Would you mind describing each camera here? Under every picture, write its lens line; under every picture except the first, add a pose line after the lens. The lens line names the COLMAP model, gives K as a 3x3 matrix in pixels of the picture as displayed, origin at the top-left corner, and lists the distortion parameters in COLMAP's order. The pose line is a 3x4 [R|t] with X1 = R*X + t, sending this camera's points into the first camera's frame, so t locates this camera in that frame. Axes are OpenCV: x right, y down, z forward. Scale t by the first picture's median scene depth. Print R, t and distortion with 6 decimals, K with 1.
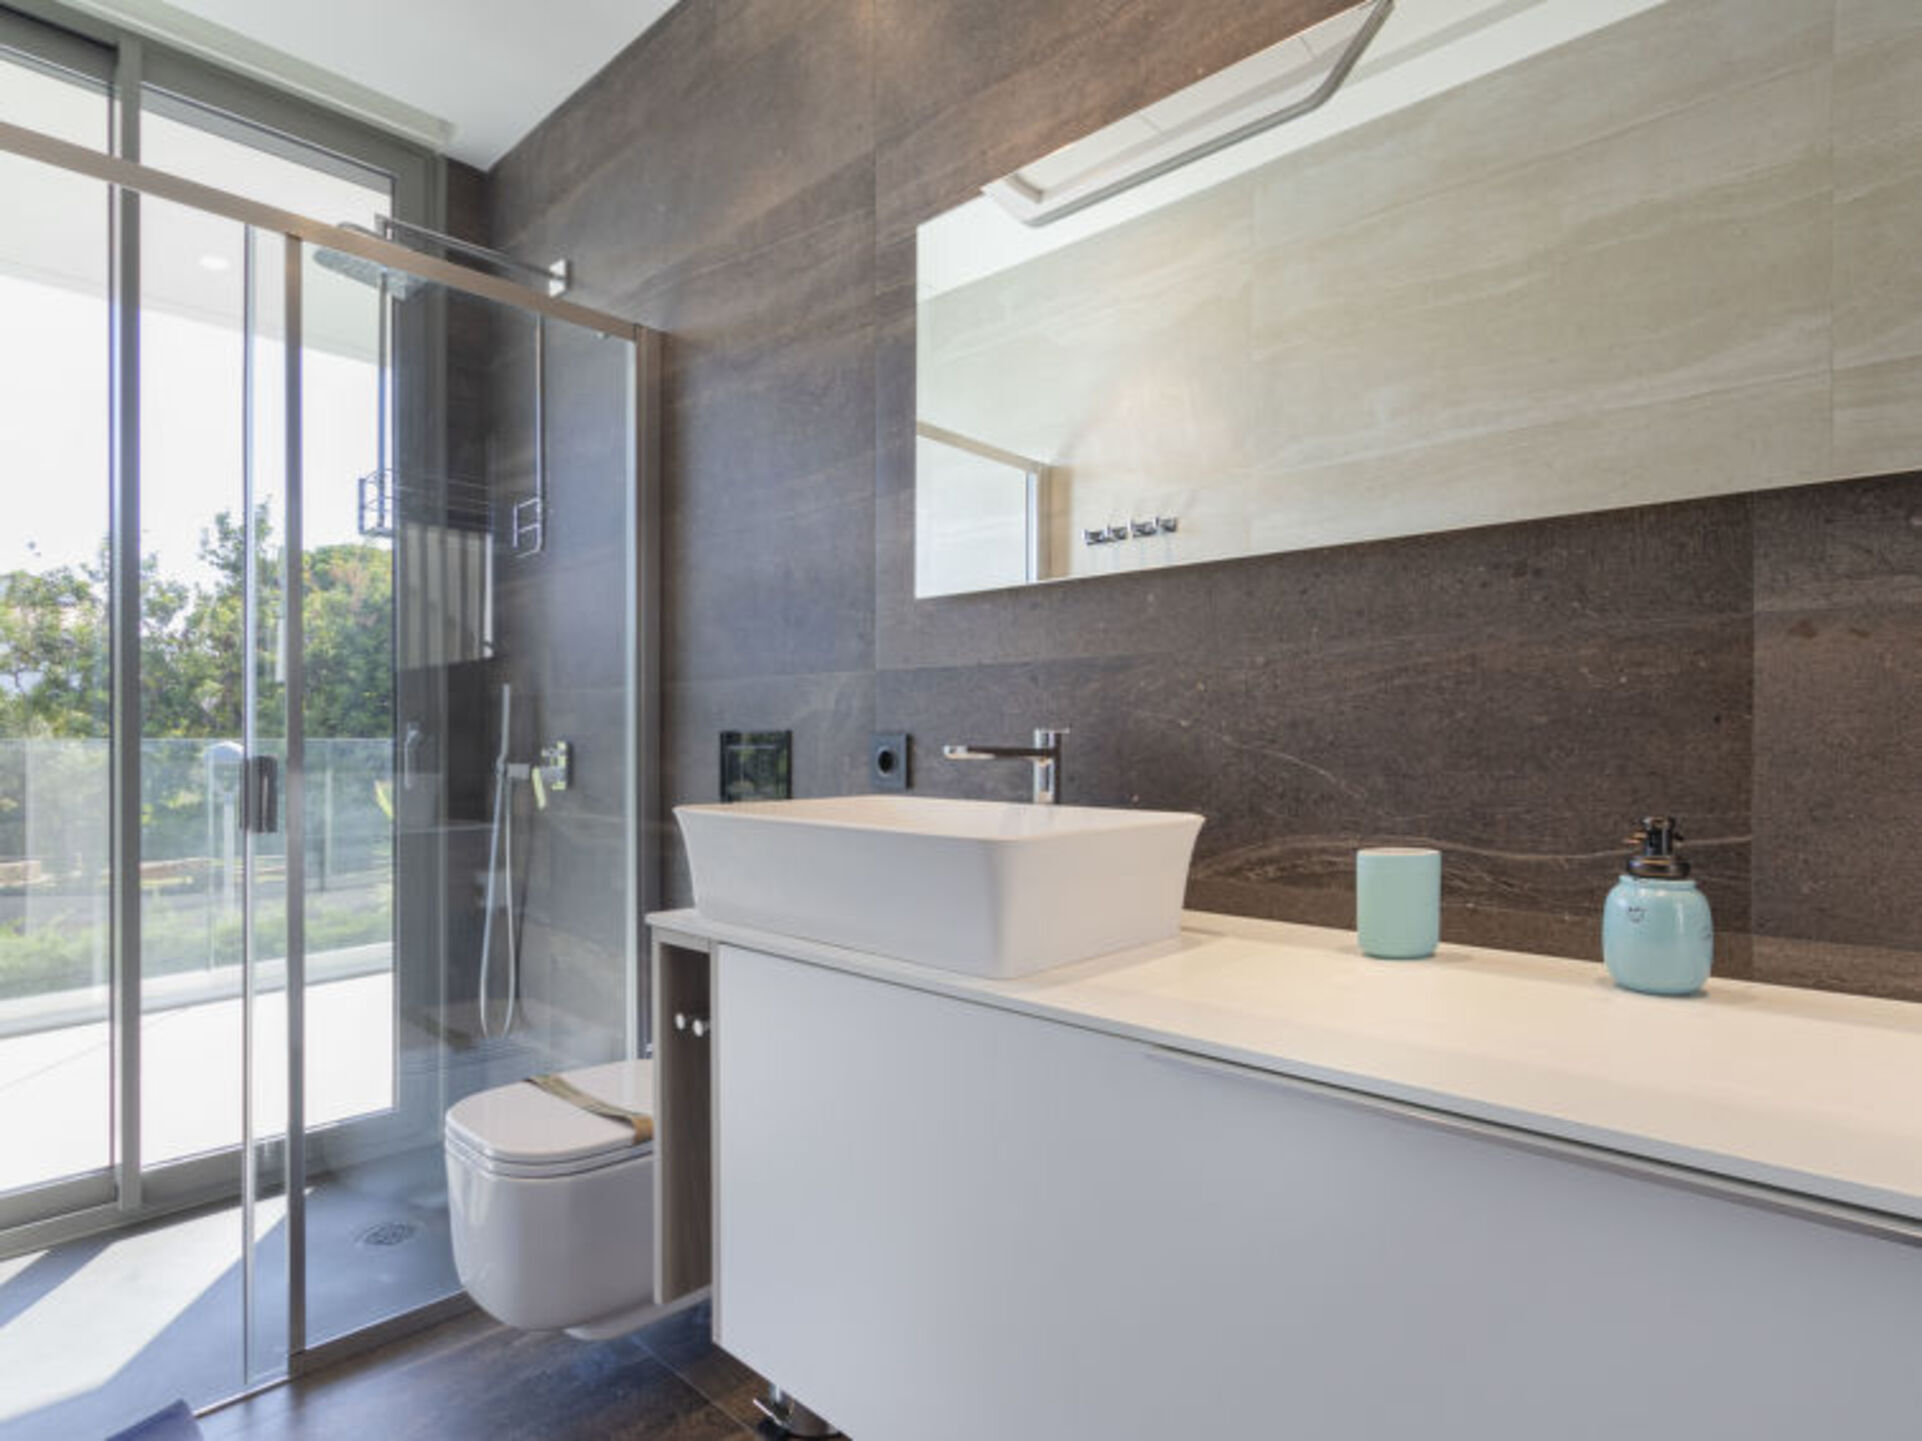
lens RADIAL K [[1046.2, 0, 962.6], [0, 1046.2, 738.2], [0, 0, 1]] dist [0.002911, -0.009685]
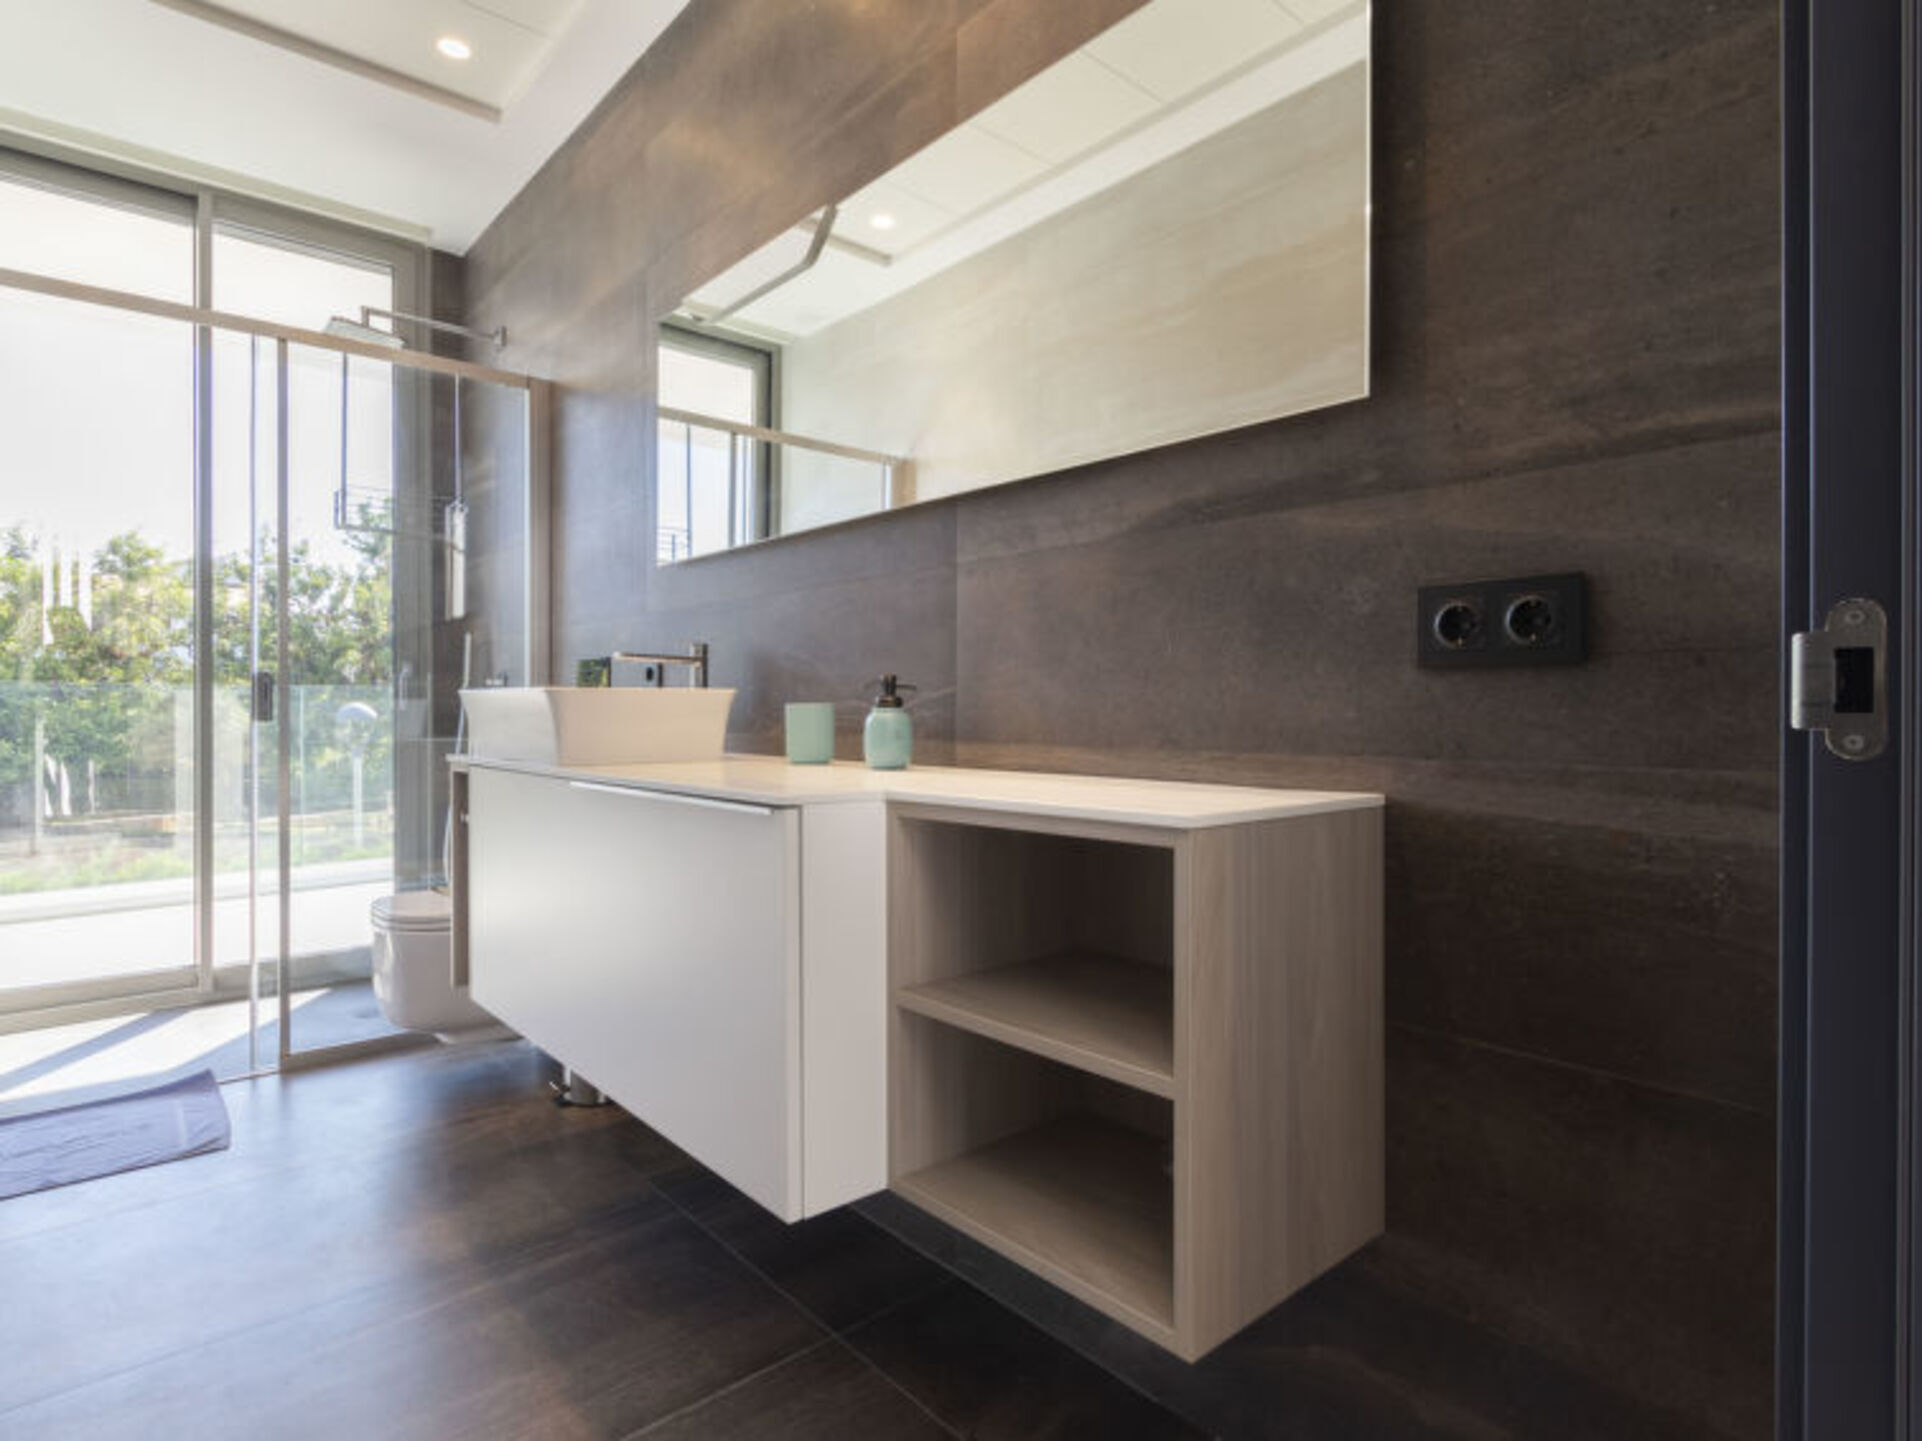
lens RADIAL K [[1046.2, 0, 975.3], [0, 1046.2, 708.7], [0, 0, 1]] dist [0.002911, -0.009685]
pose [[0.994732, -0.002919, -0.102464, 0.363280], [0.002926, 0.999996, -0.000079, 0.048668], [0.102464, -0.000222, 0.994737, -0.296557]]
